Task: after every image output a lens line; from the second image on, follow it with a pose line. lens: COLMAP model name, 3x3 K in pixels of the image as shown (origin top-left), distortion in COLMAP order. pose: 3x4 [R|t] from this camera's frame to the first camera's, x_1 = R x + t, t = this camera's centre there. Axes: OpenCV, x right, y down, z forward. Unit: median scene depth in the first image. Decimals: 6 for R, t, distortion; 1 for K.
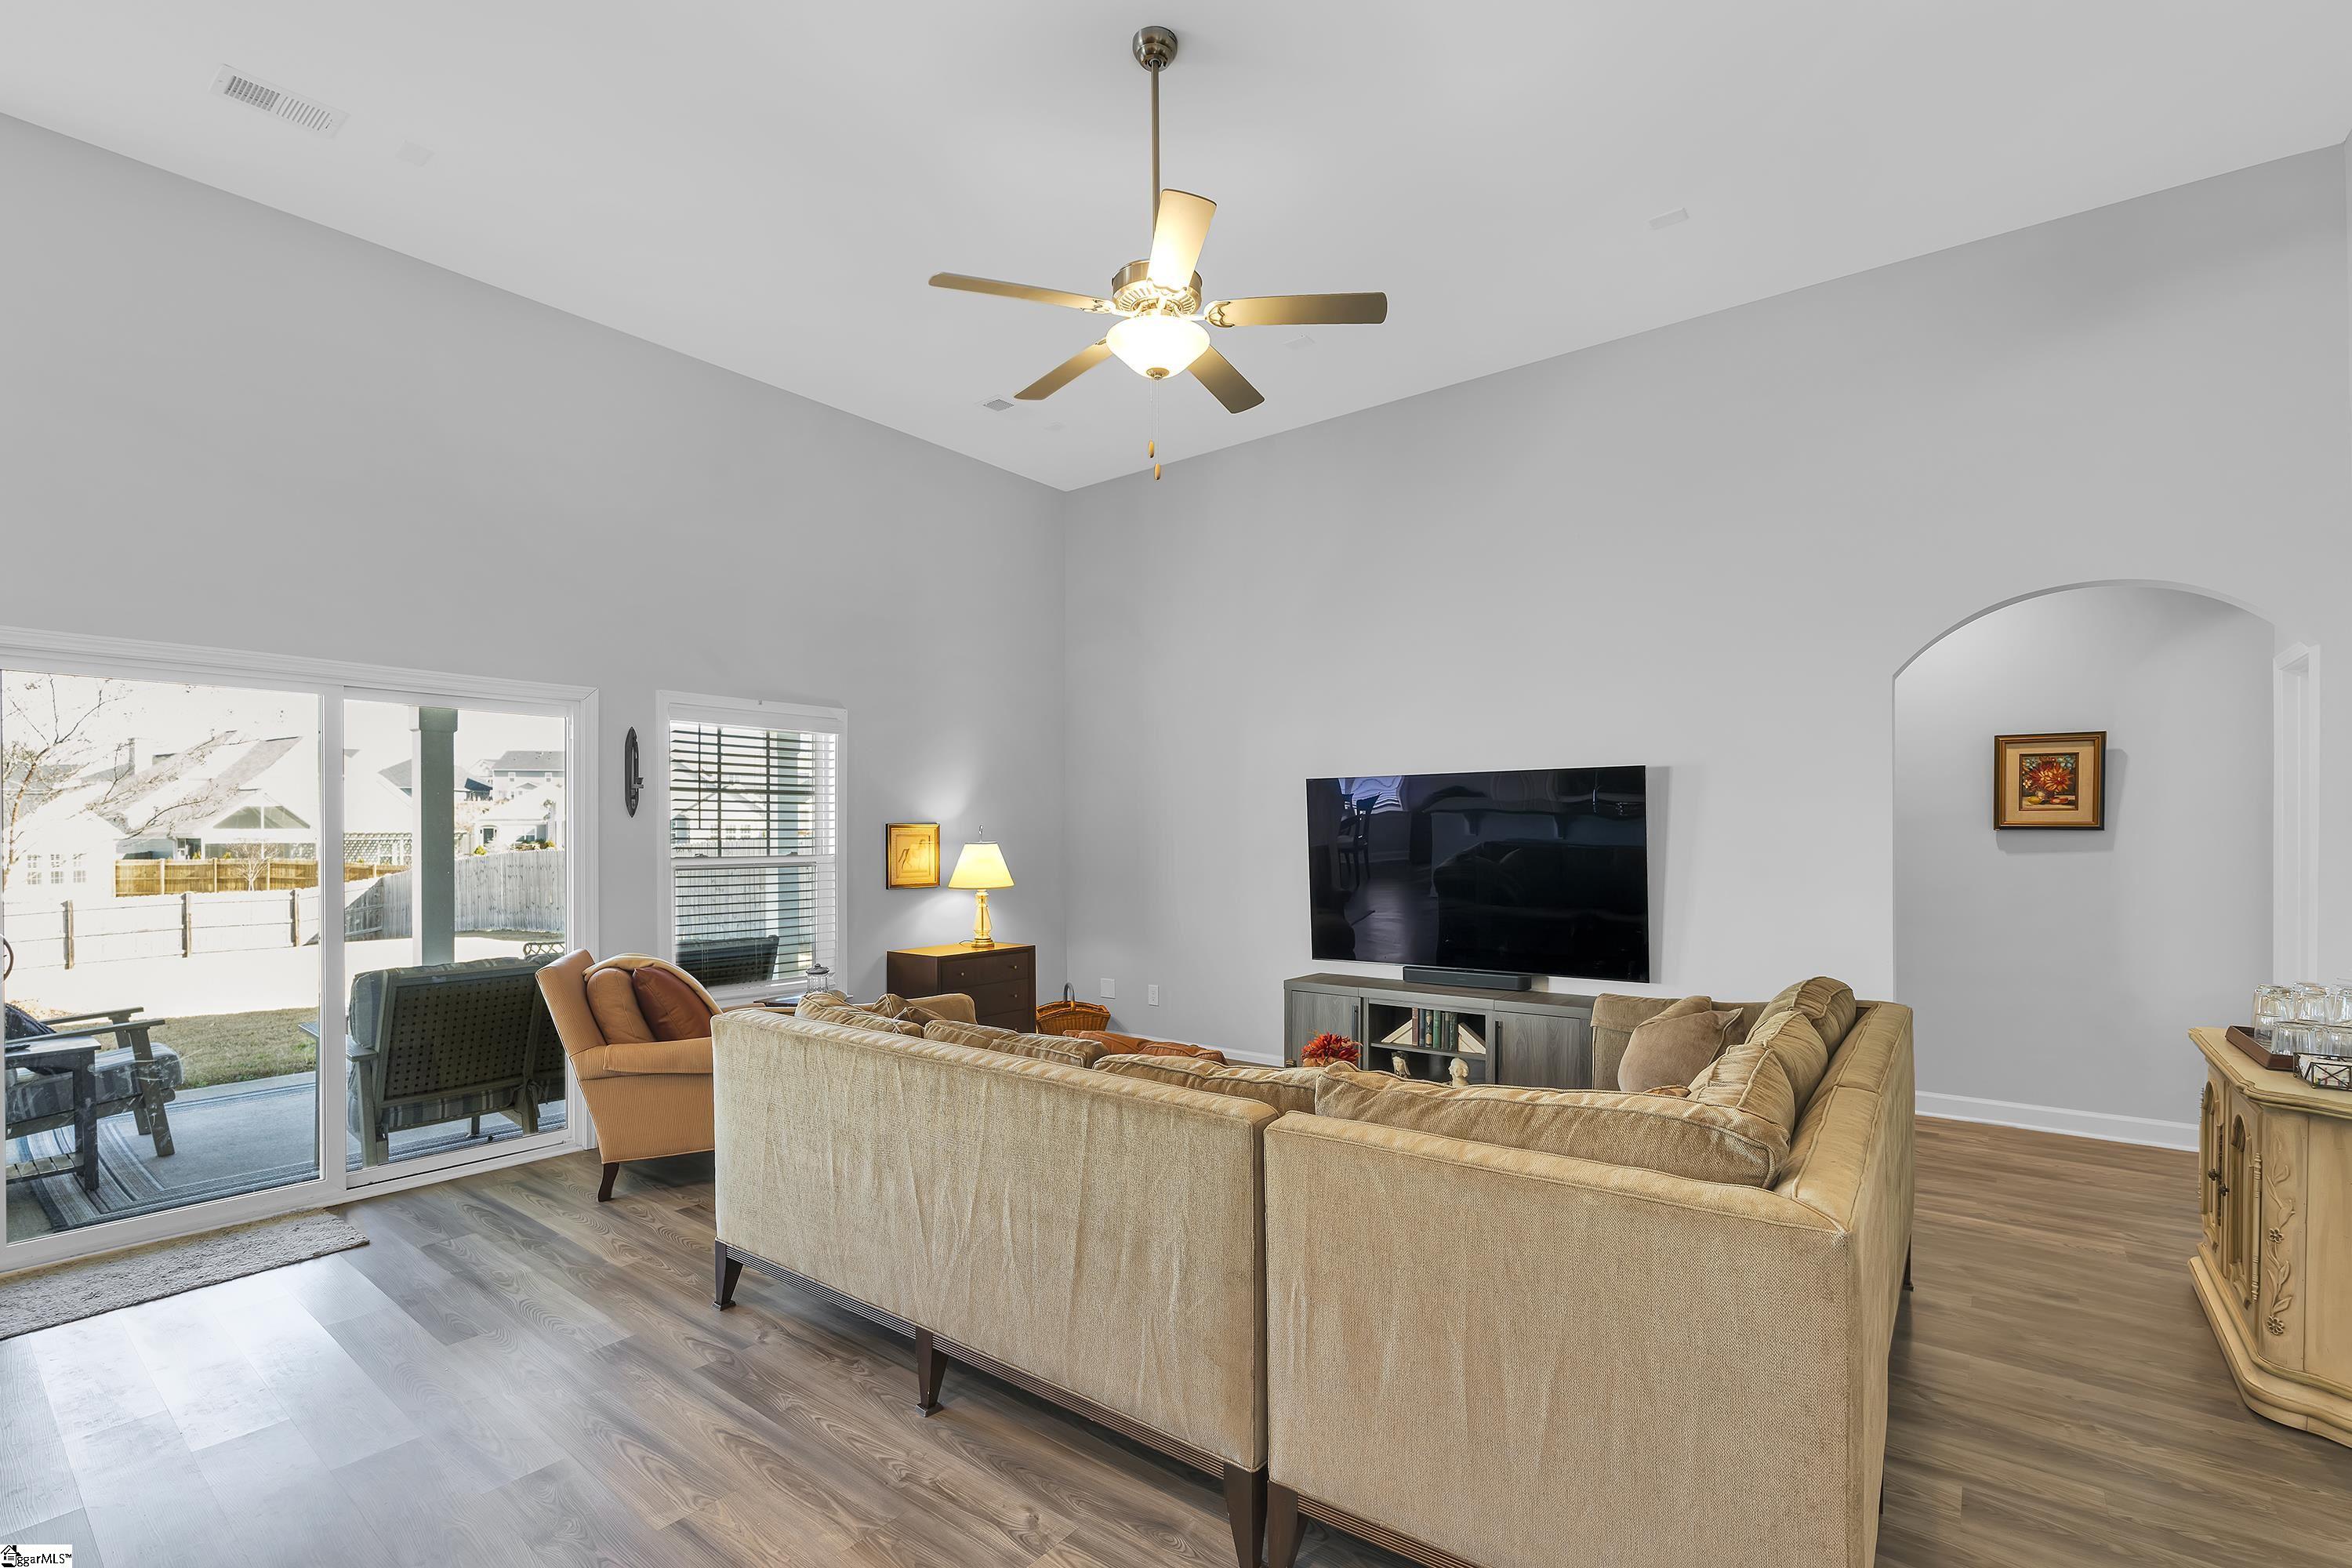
lens RADIAL K [[1051.8, 0, 1184.9], [0, 1051.8, 841.4], [0, 0, 1]] dist [-0.003286, 0.000098]
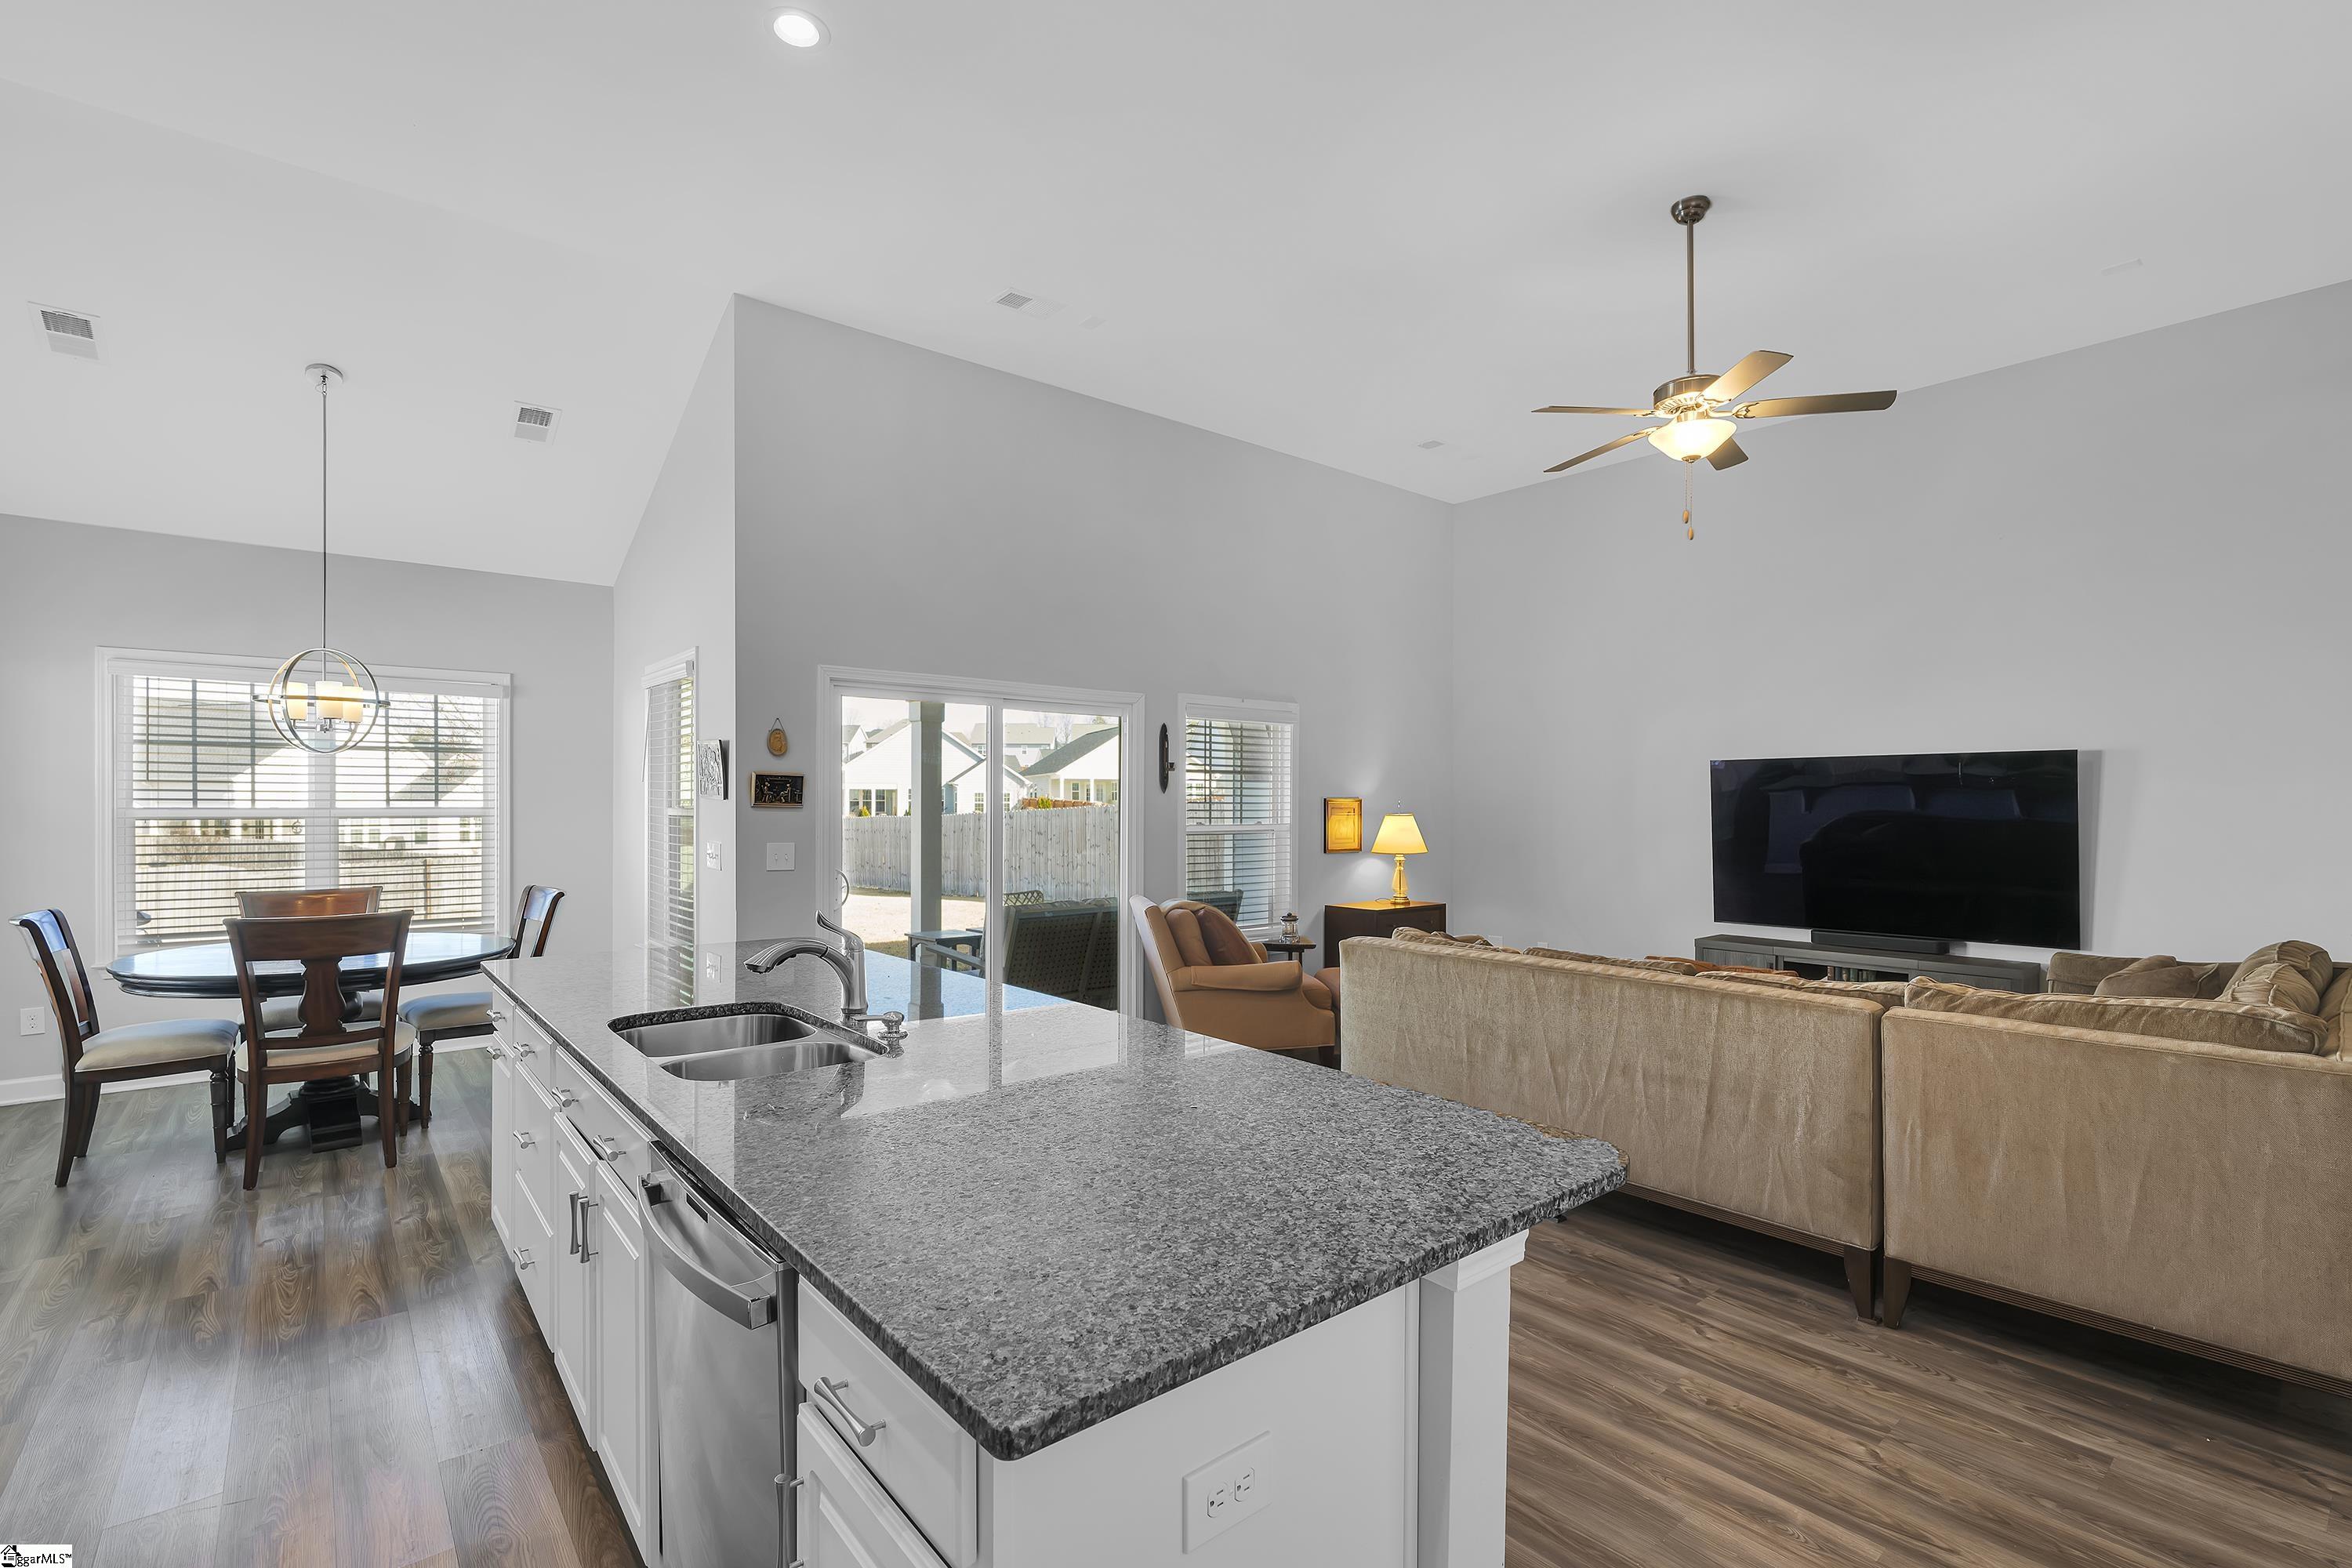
lens RADIAL K [[1065.3, 0, 1182.5], [0, 1065.3, 807.4], [0, 0, 1]] dist [-0.003206, -0.000557]
pose [[0.976533, 0.005813, -0.215289, -0.437627], [-0.006535, 0.999975, -0.002645, -0.005770], [0.215268, 0.003989, 0.976547, -0.515042]]
